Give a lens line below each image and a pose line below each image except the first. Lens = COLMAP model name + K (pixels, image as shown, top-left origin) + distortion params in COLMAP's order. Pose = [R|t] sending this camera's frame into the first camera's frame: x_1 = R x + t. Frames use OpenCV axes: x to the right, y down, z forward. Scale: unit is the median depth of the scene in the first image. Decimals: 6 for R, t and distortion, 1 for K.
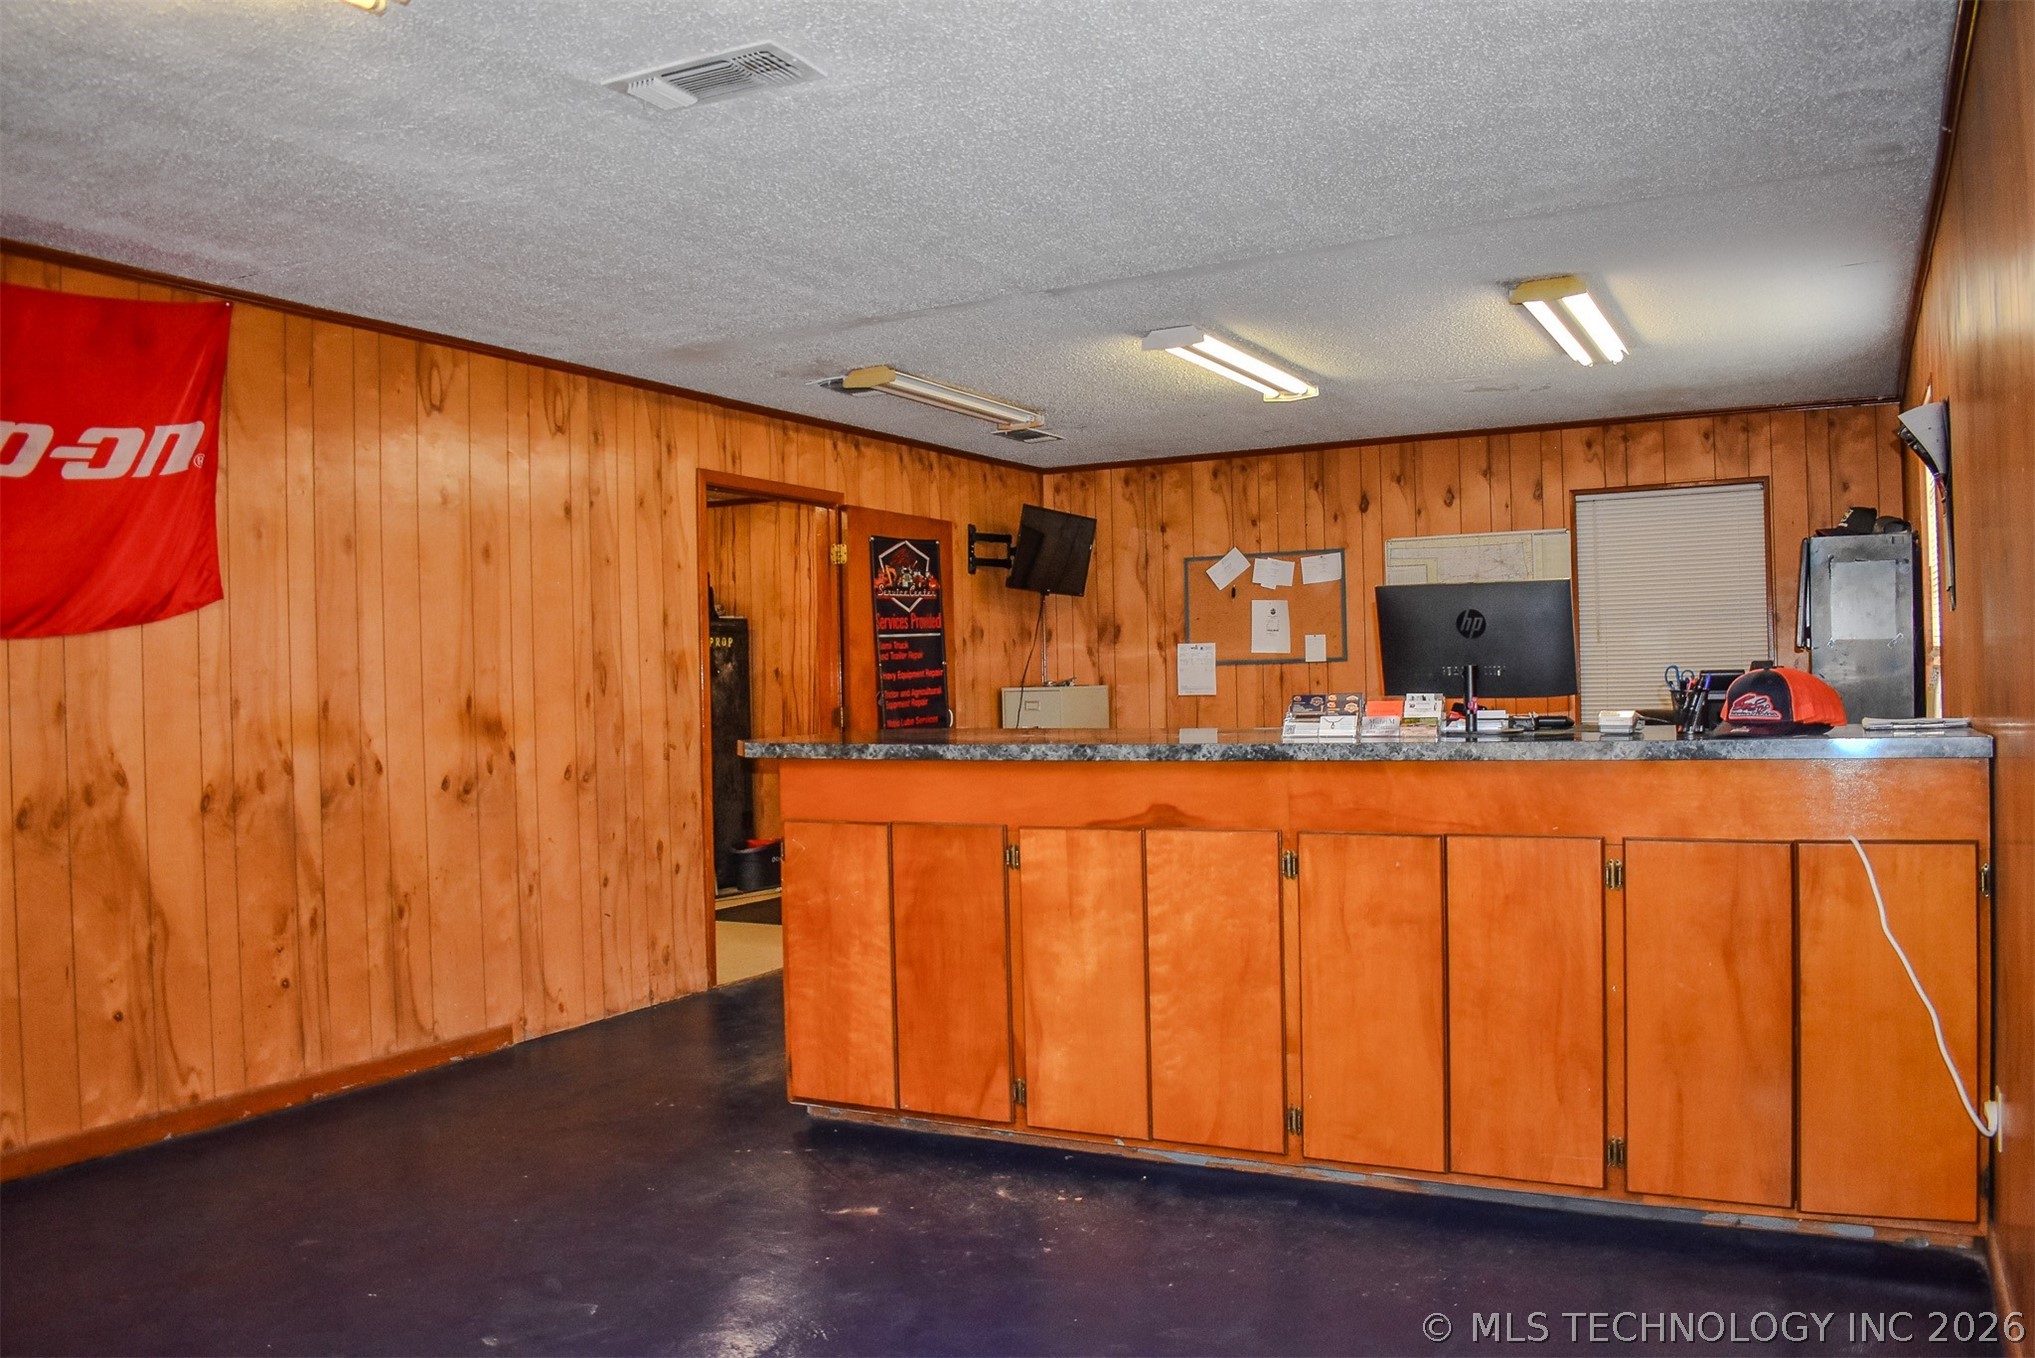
lens RADIAL K [[1597.7, 0, 1017.5], [0, 1597.7, 679.0], [0, 0, 1]] dist [-0.097758, 0.022021]
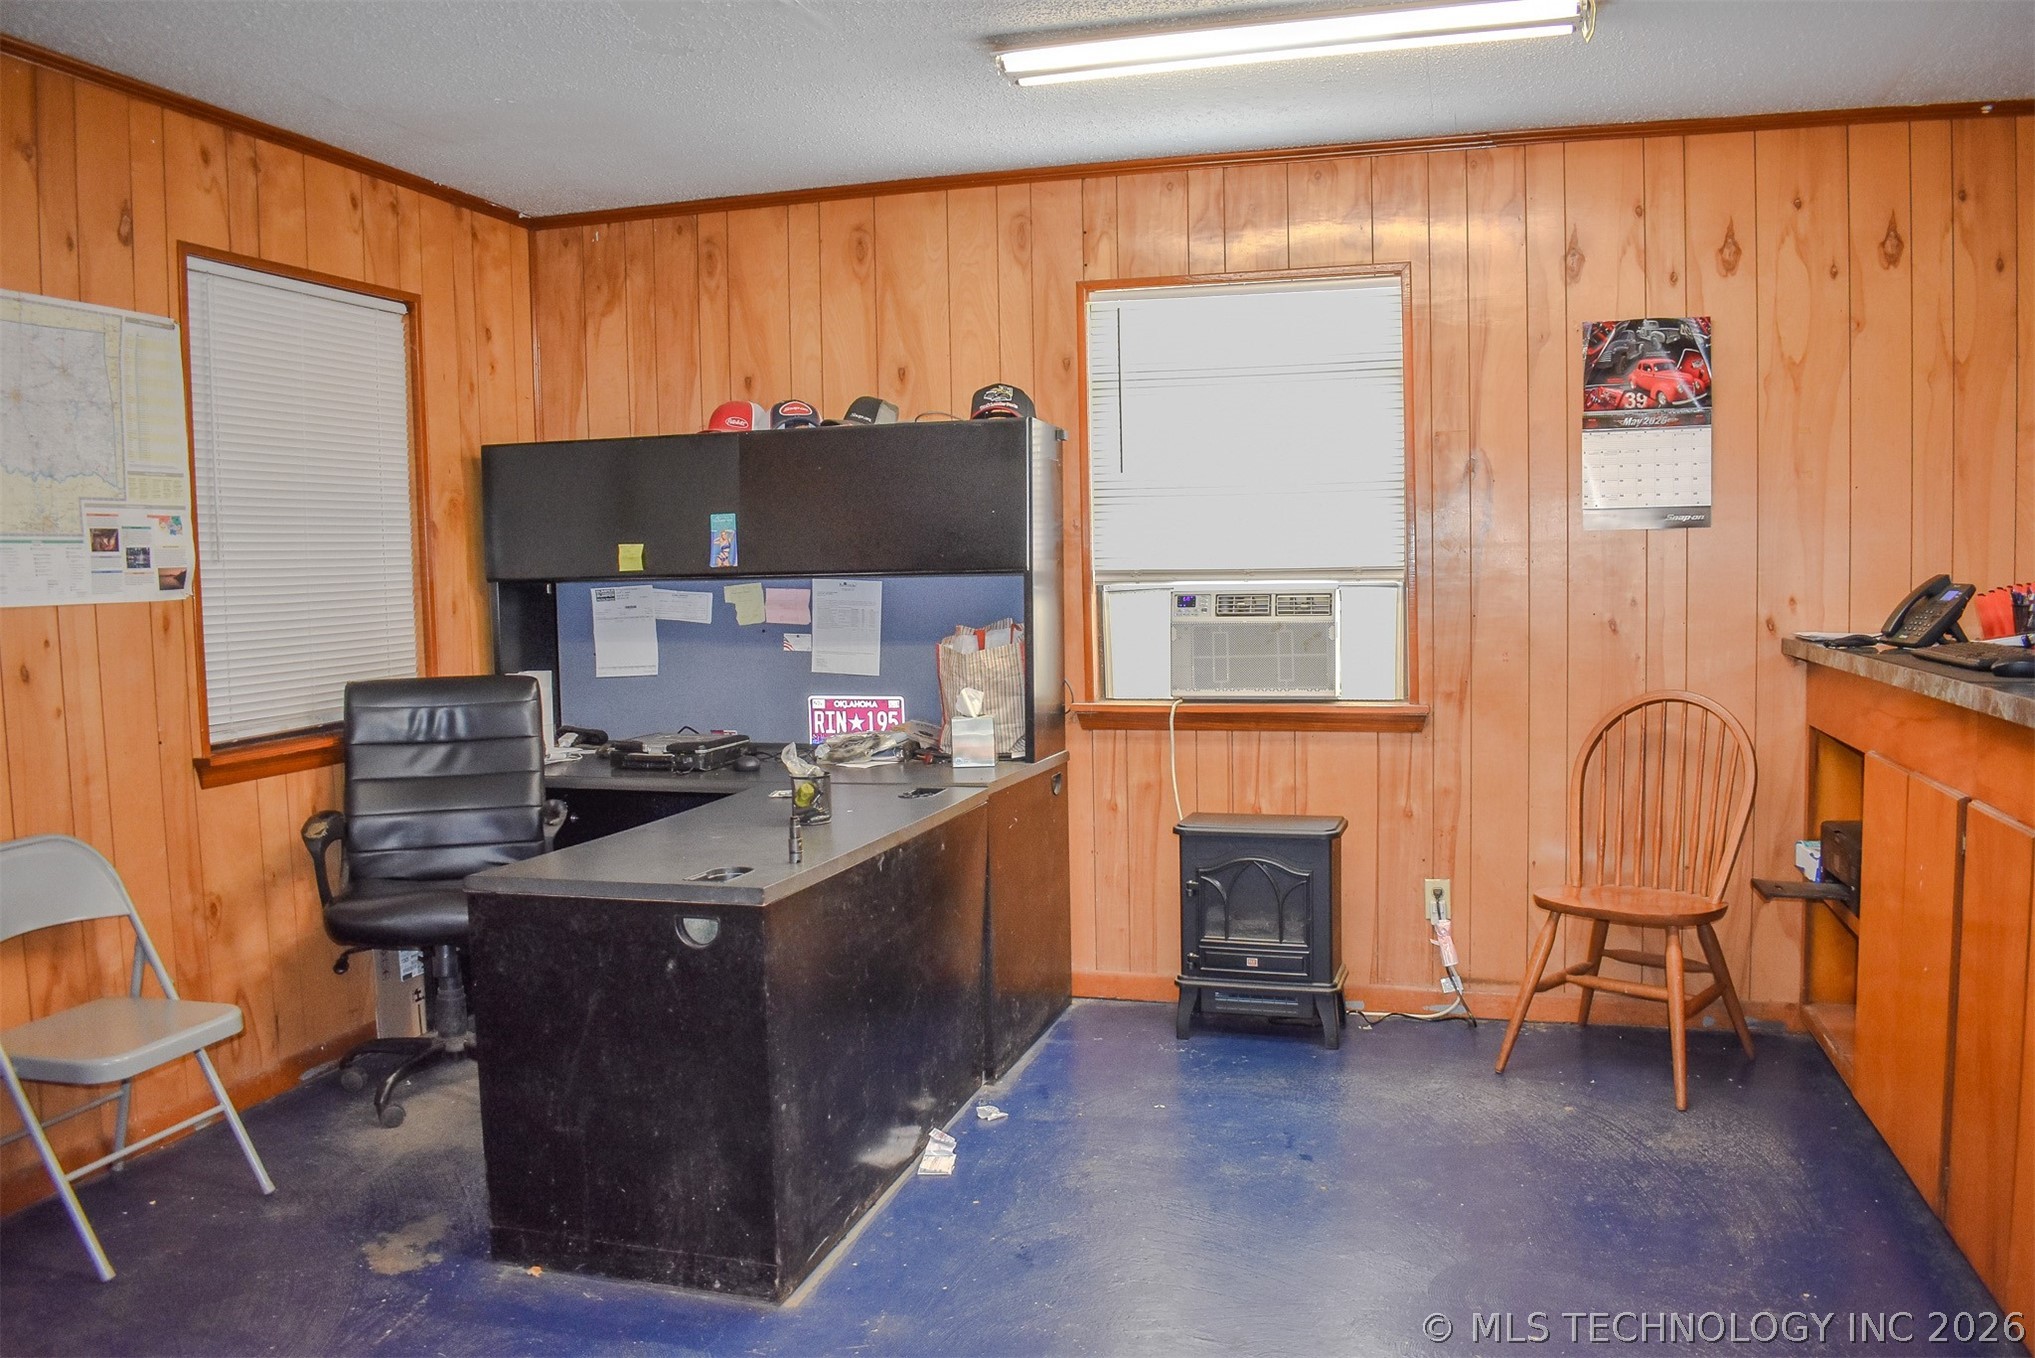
lens RADIAL K [[1597.7, 0, 1017.5], [0, 1597.7, 679.0], [0, 0, 1]] dist [-0.097758, 0.022021]
pose [[-0.199213, -0.042038, 0.979054, -0.294008], [0.024710, 0.998546, 0.047903, -0.006814], [-0.979645, 0.033735, -0.197885, 1.538618]]
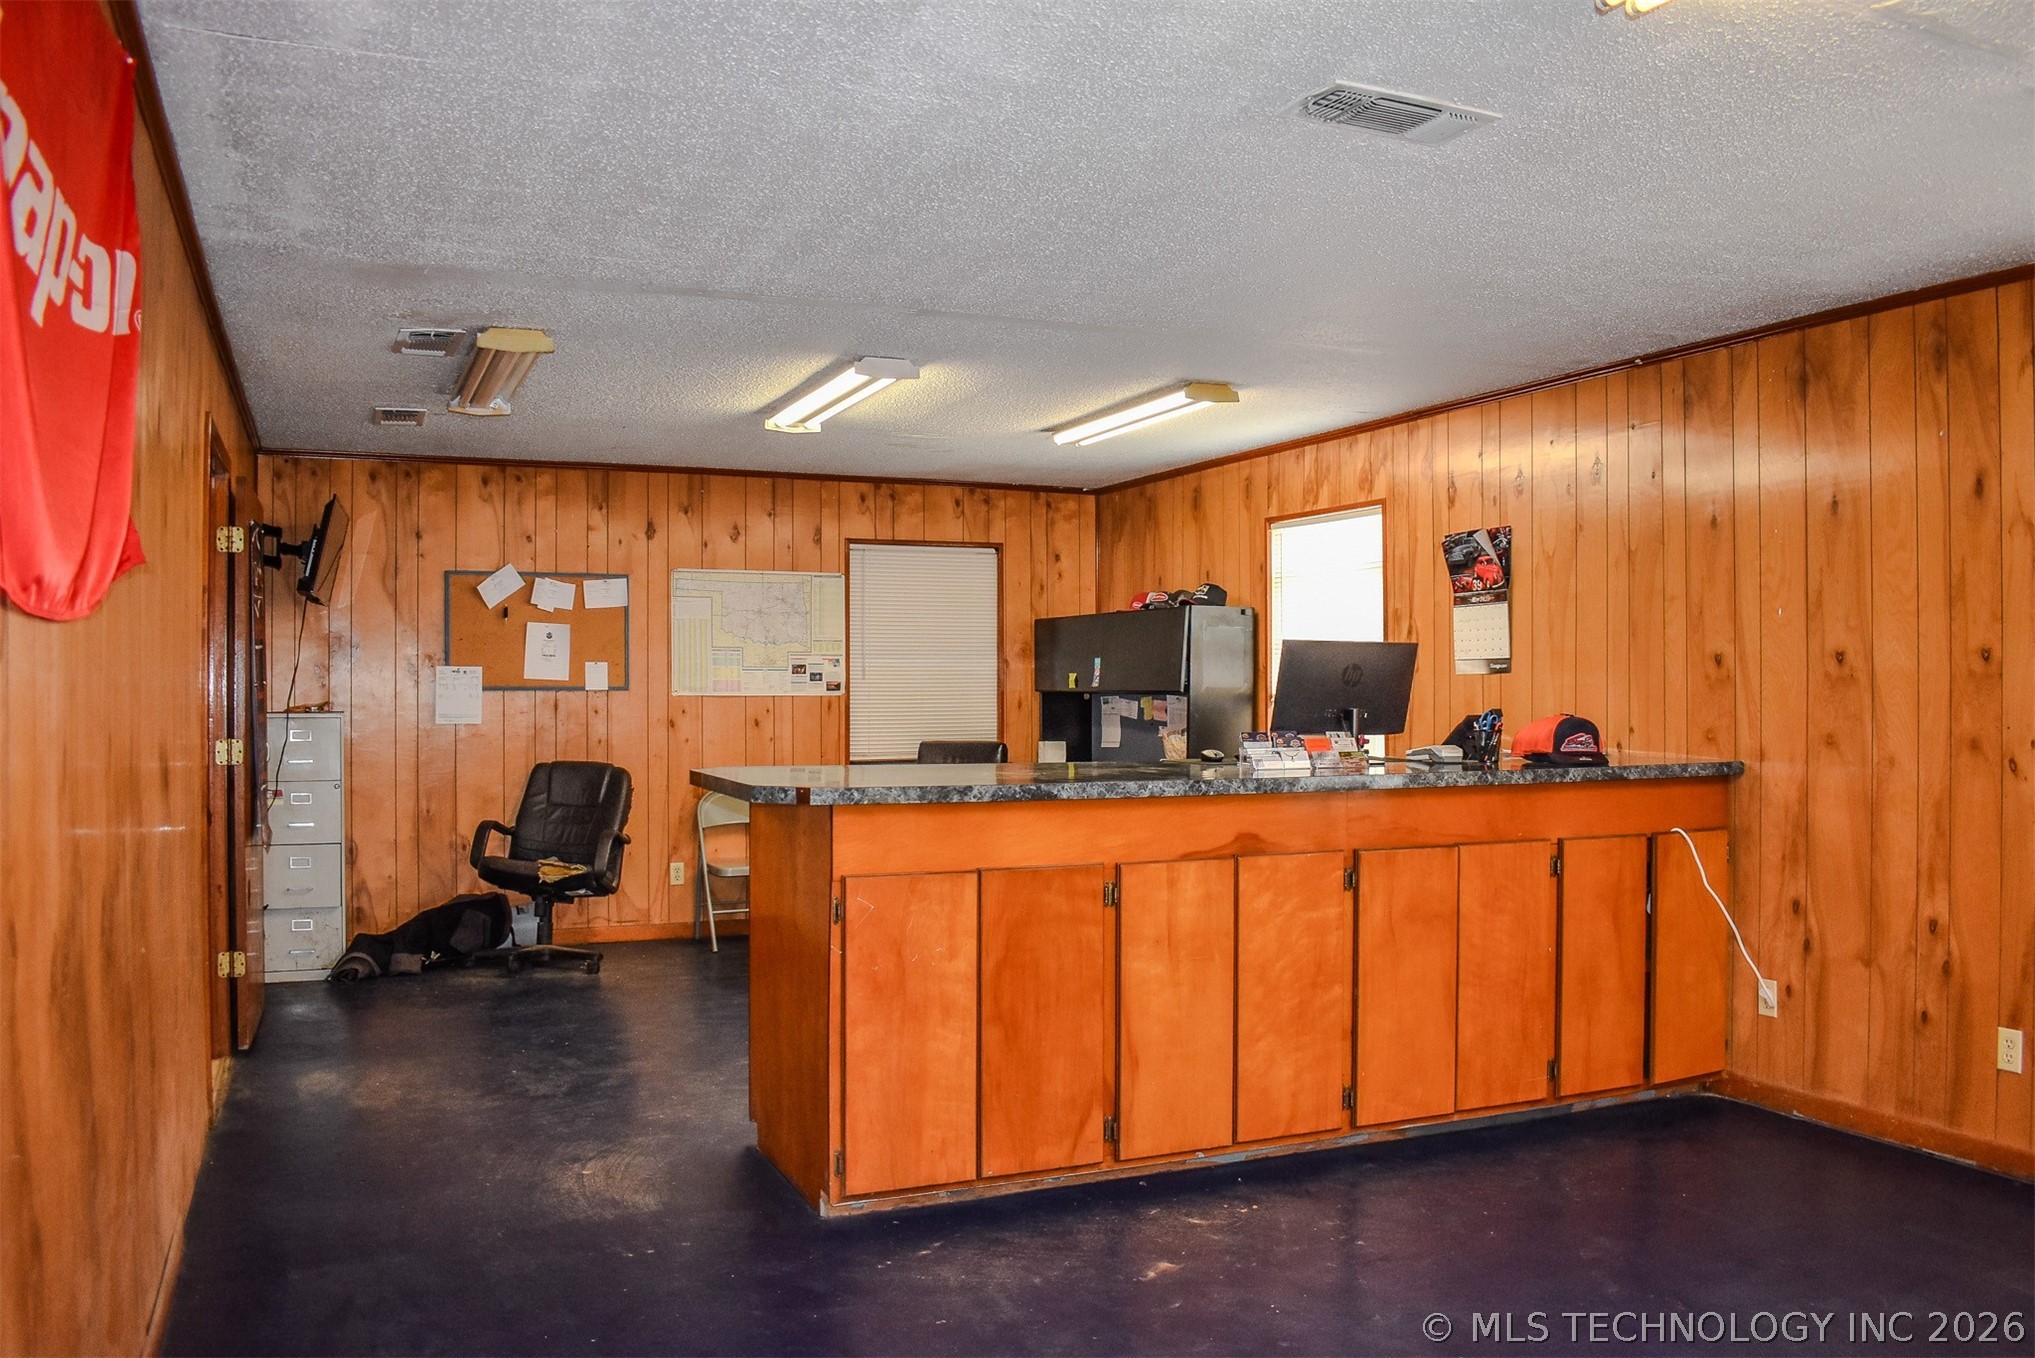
lens RADIAL K [[1597.7, 0, 1017.5], [0, 1597.7, 679.0], [0, 0, 1]] dist [-0.097758, 0.022021]
pose [[0.626329, 0.027215, 0.779084, -0.778840], [-0.015802, 0.999628, -0.022216, -0.000423], [-0.779399, 0.001603, 0.626526, 0.396809]]
